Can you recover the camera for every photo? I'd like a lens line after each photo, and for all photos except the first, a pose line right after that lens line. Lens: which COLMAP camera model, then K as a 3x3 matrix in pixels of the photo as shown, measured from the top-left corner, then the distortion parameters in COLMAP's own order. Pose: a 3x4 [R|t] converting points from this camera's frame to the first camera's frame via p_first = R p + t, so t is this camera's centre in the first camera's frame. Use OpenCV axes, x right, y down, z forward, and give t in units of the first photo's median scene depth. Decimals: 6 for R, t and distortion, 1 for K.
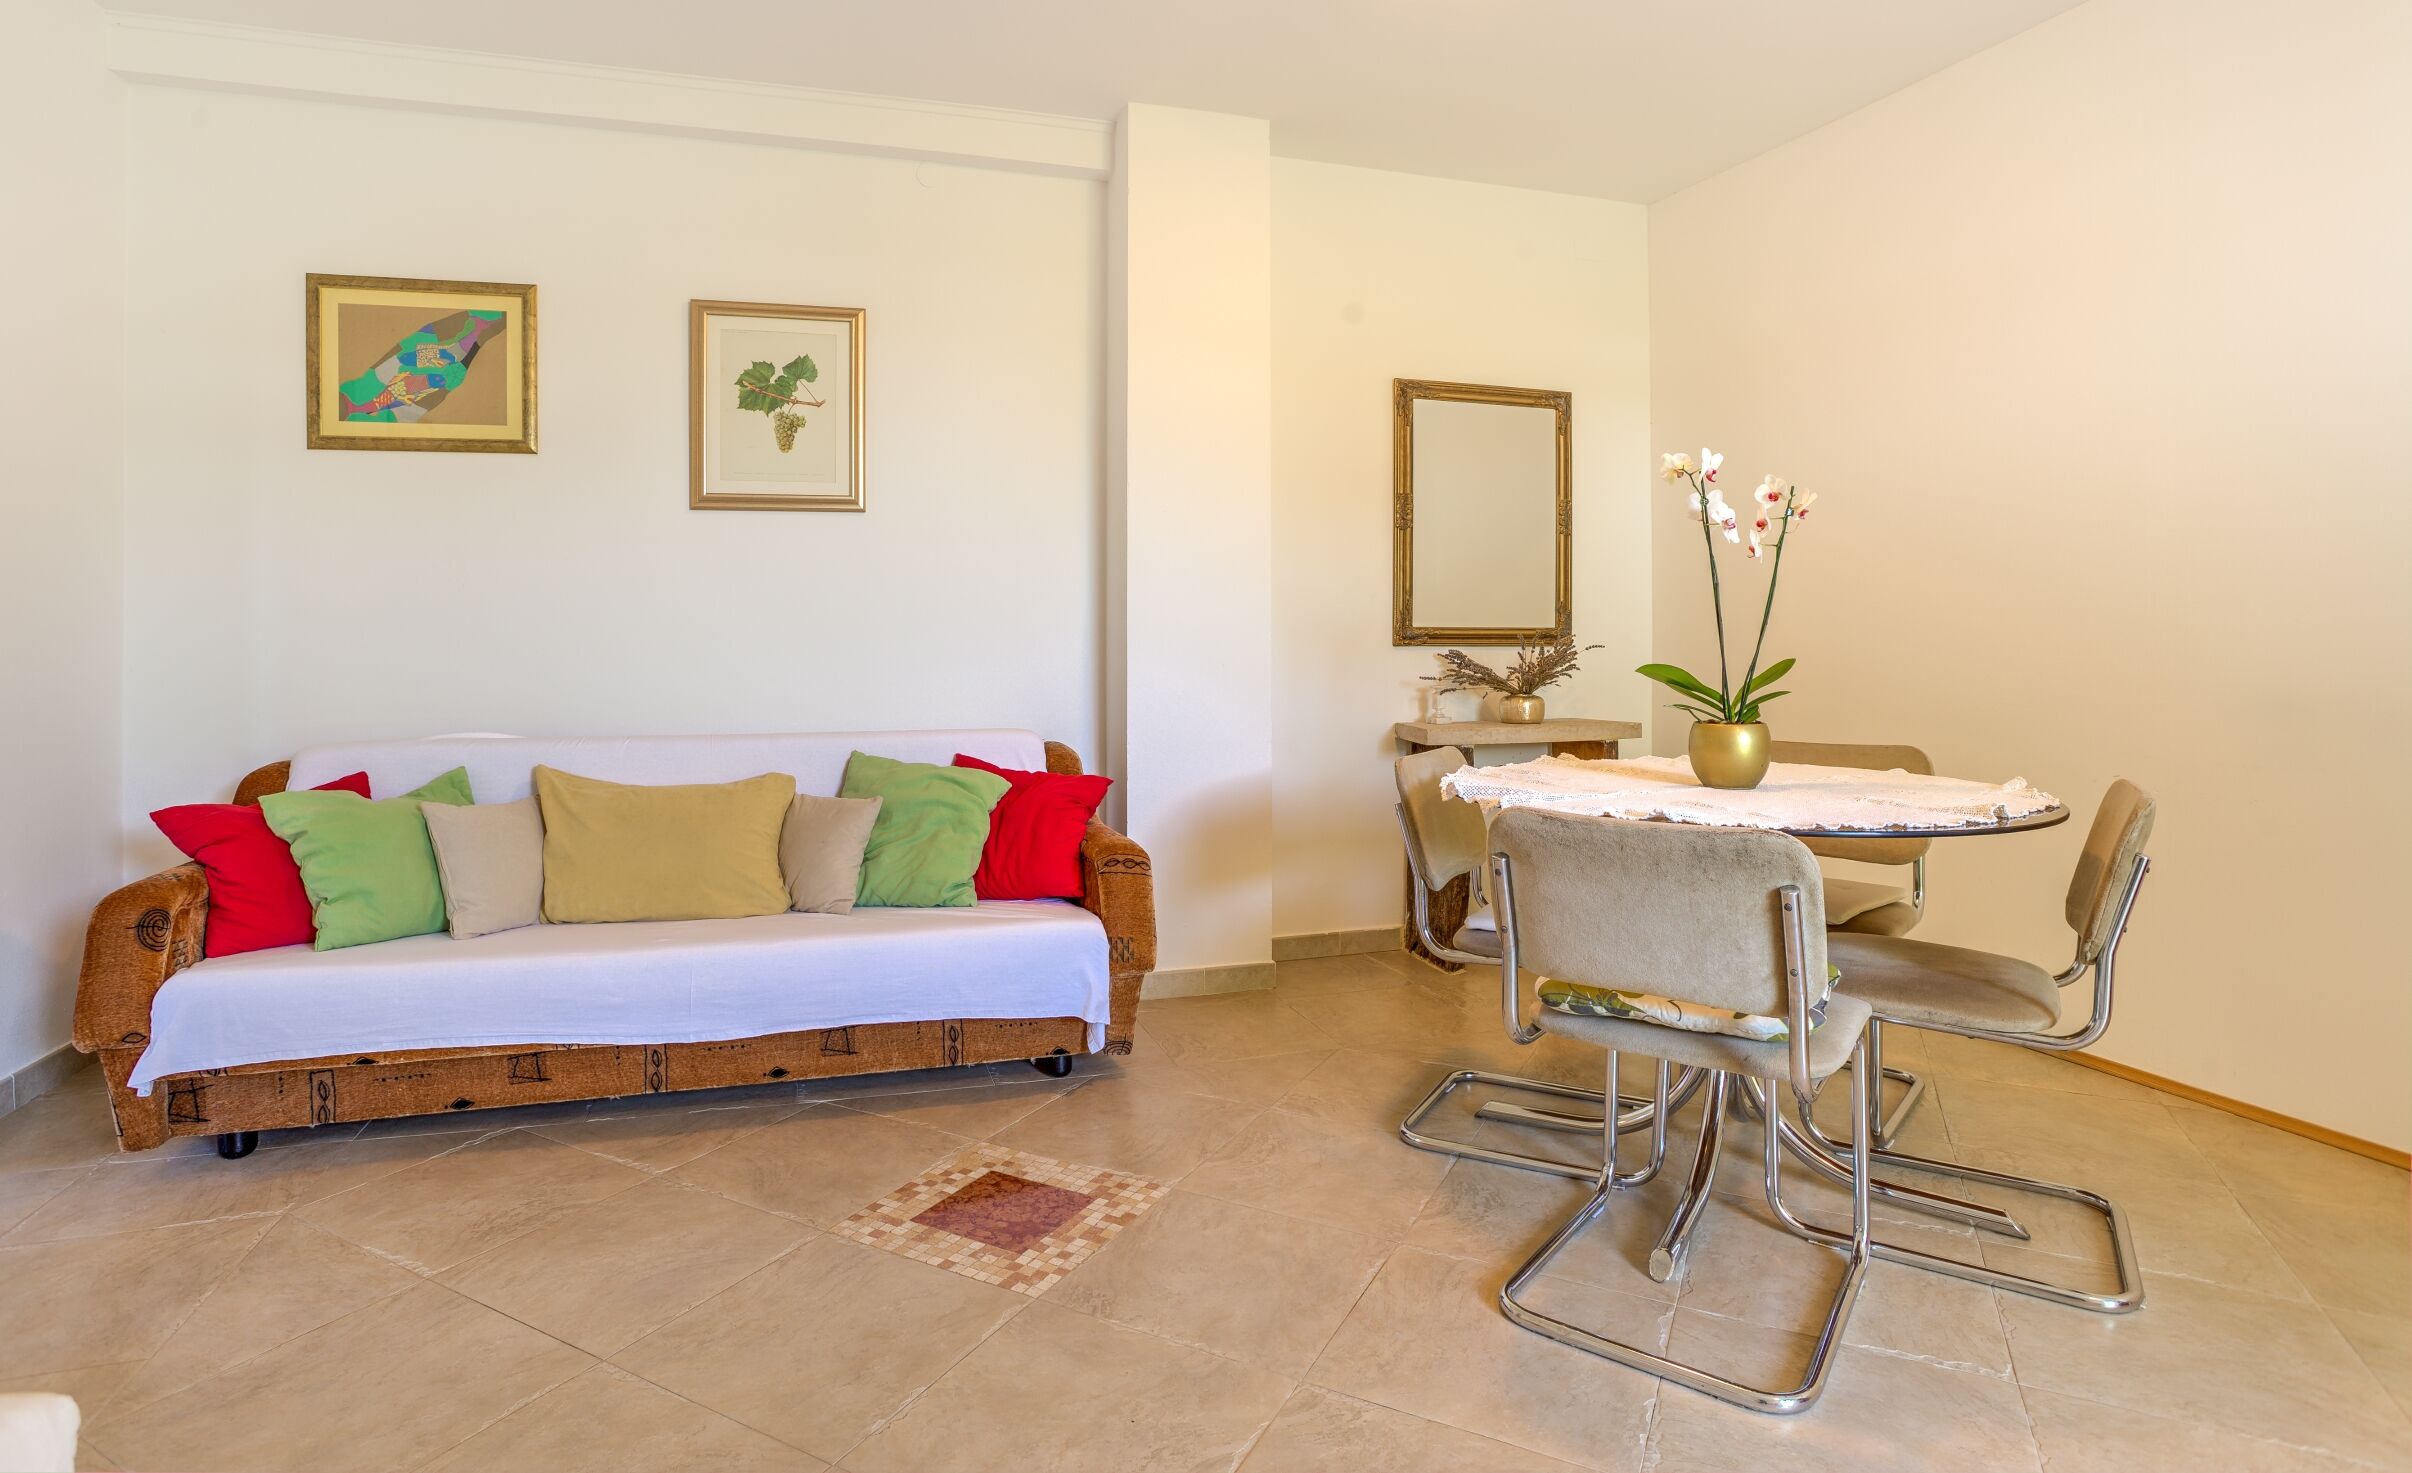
lens RADIAL K [[1202.8, 0, 1206.3], [0, 1202.8, 634.5], [0, 0, 1]] dist [-0.074604, 0.030645]
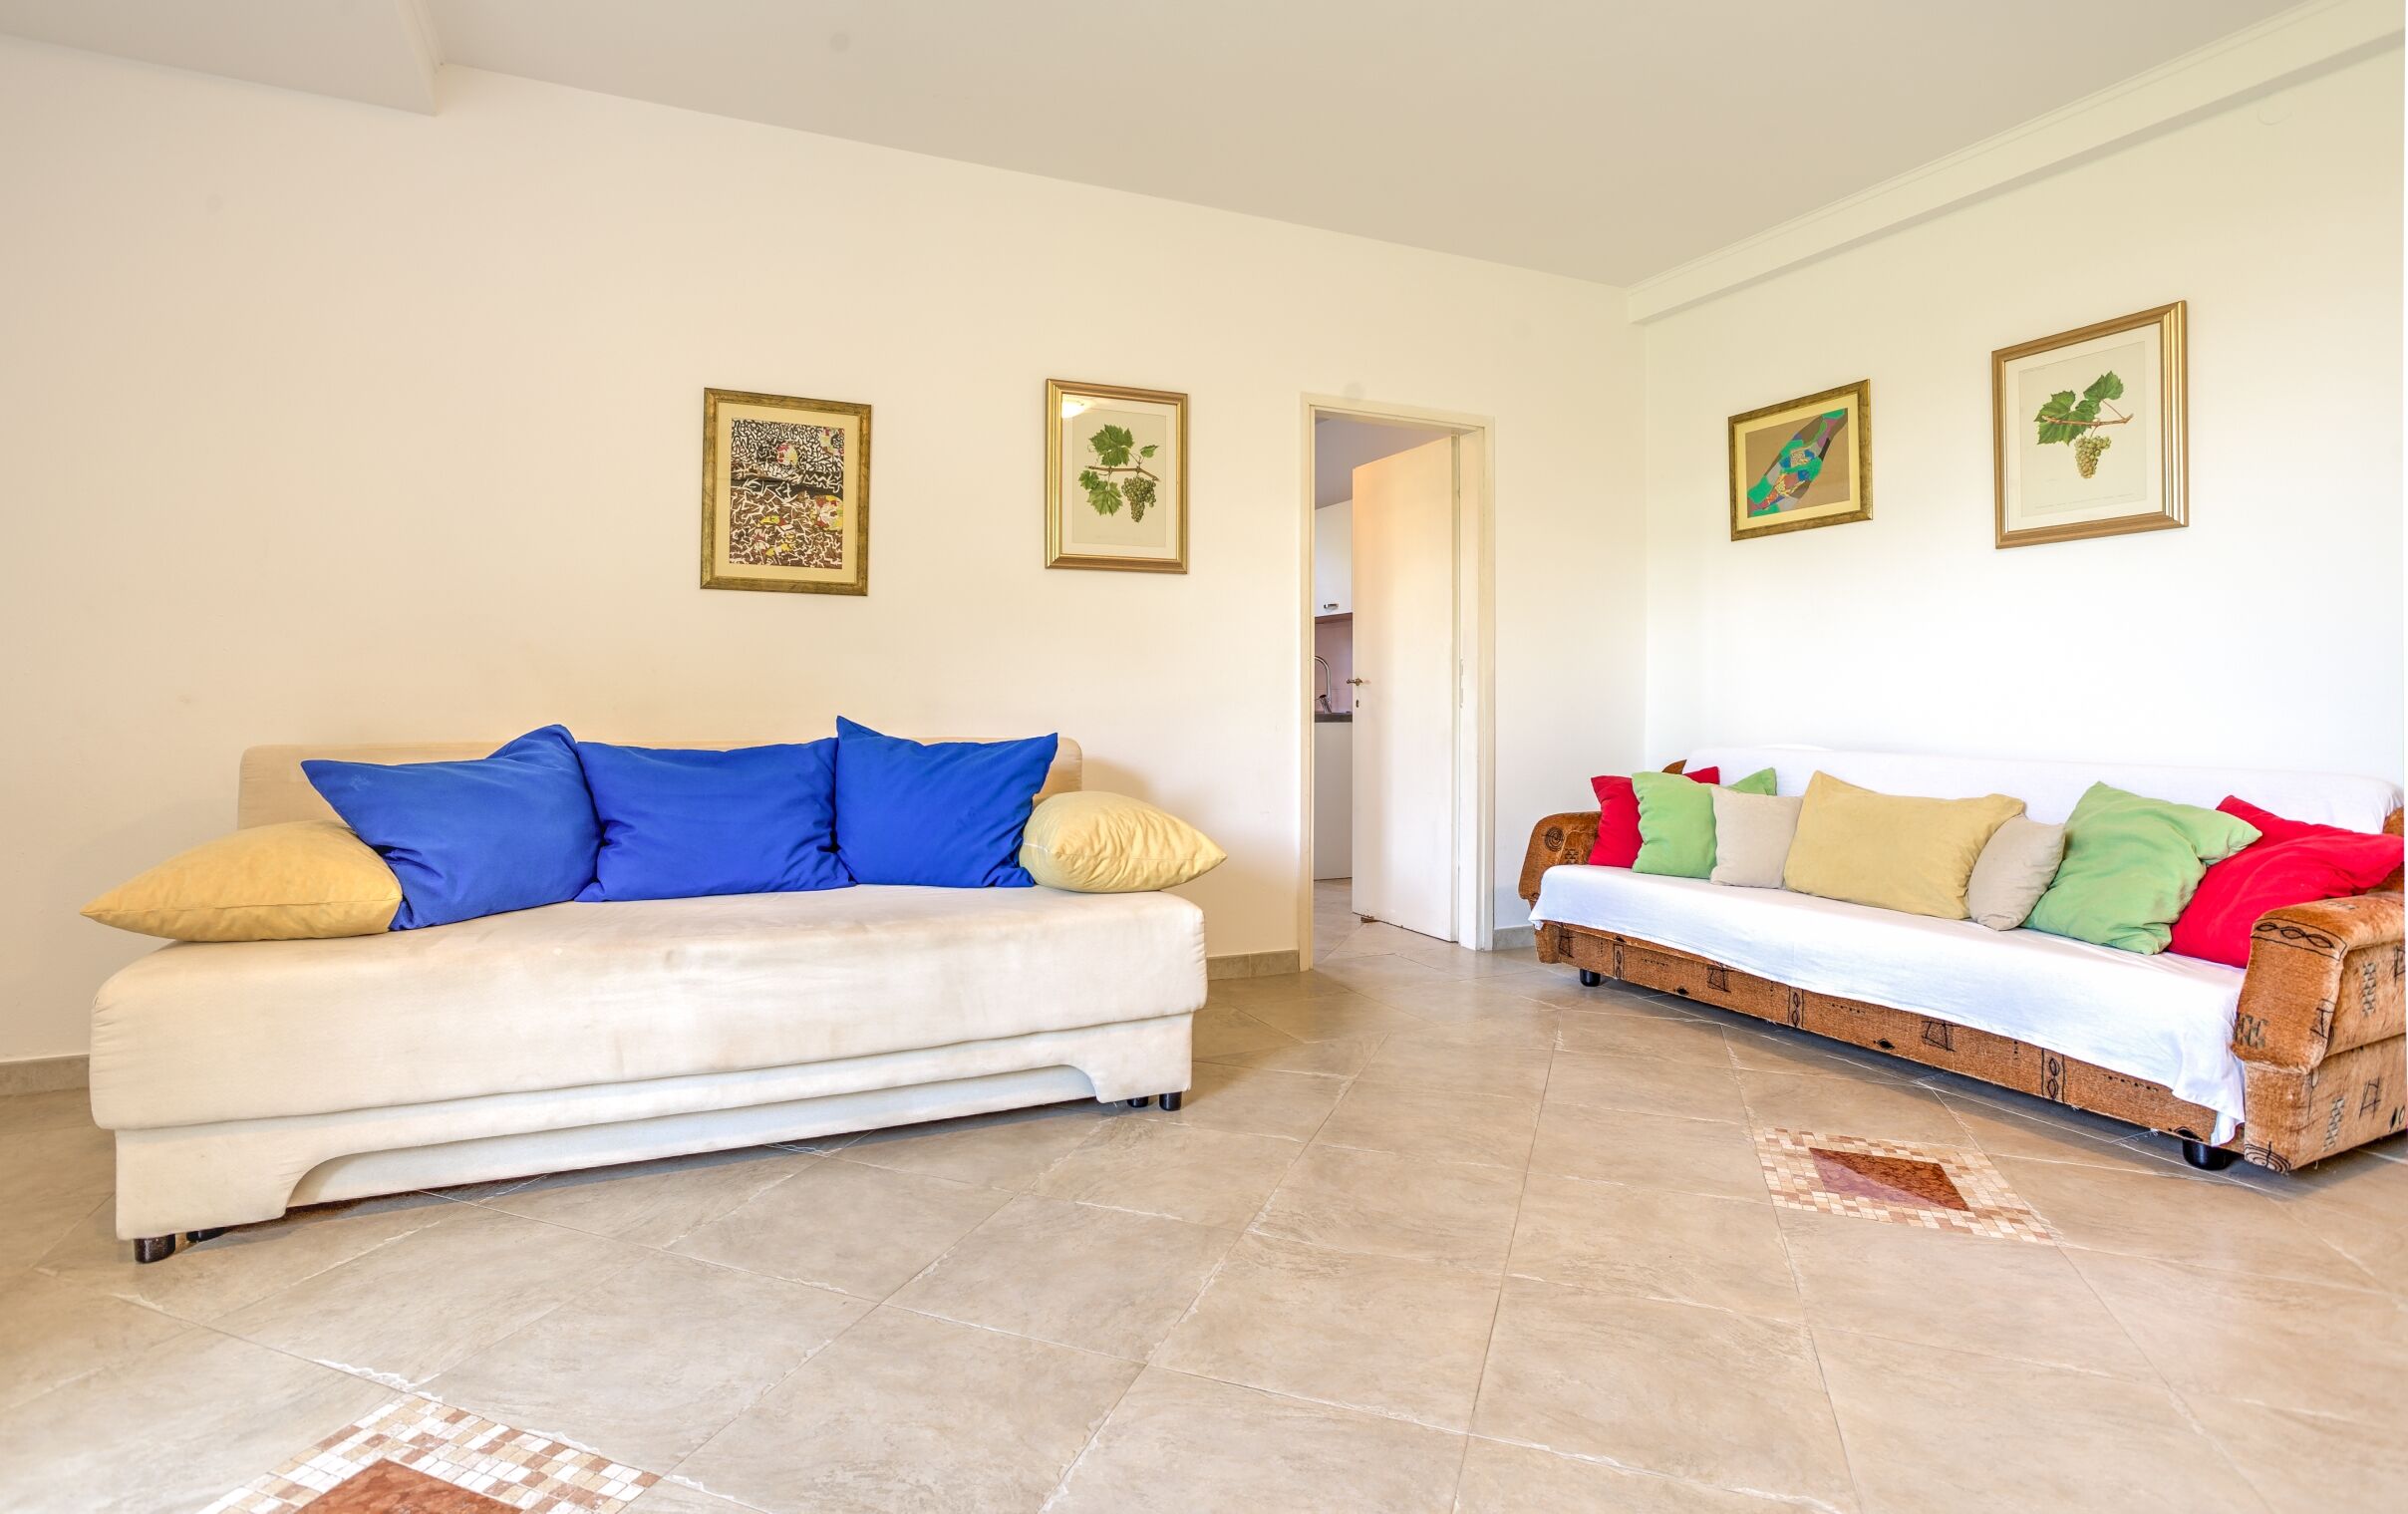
lens RADIAL K [[1208.0, 0, 1201.9], [0, 1208.0, 692.6], [0, 0, 1]] dist [0.000536, 0.000378]
pose [[0.140888, -0.004802, -0.990014, 0.587813], [0.001175, 0.999988, -0.004683, 0.030584], [0.990025, -0.000504, 0.140892, 0.153298]]
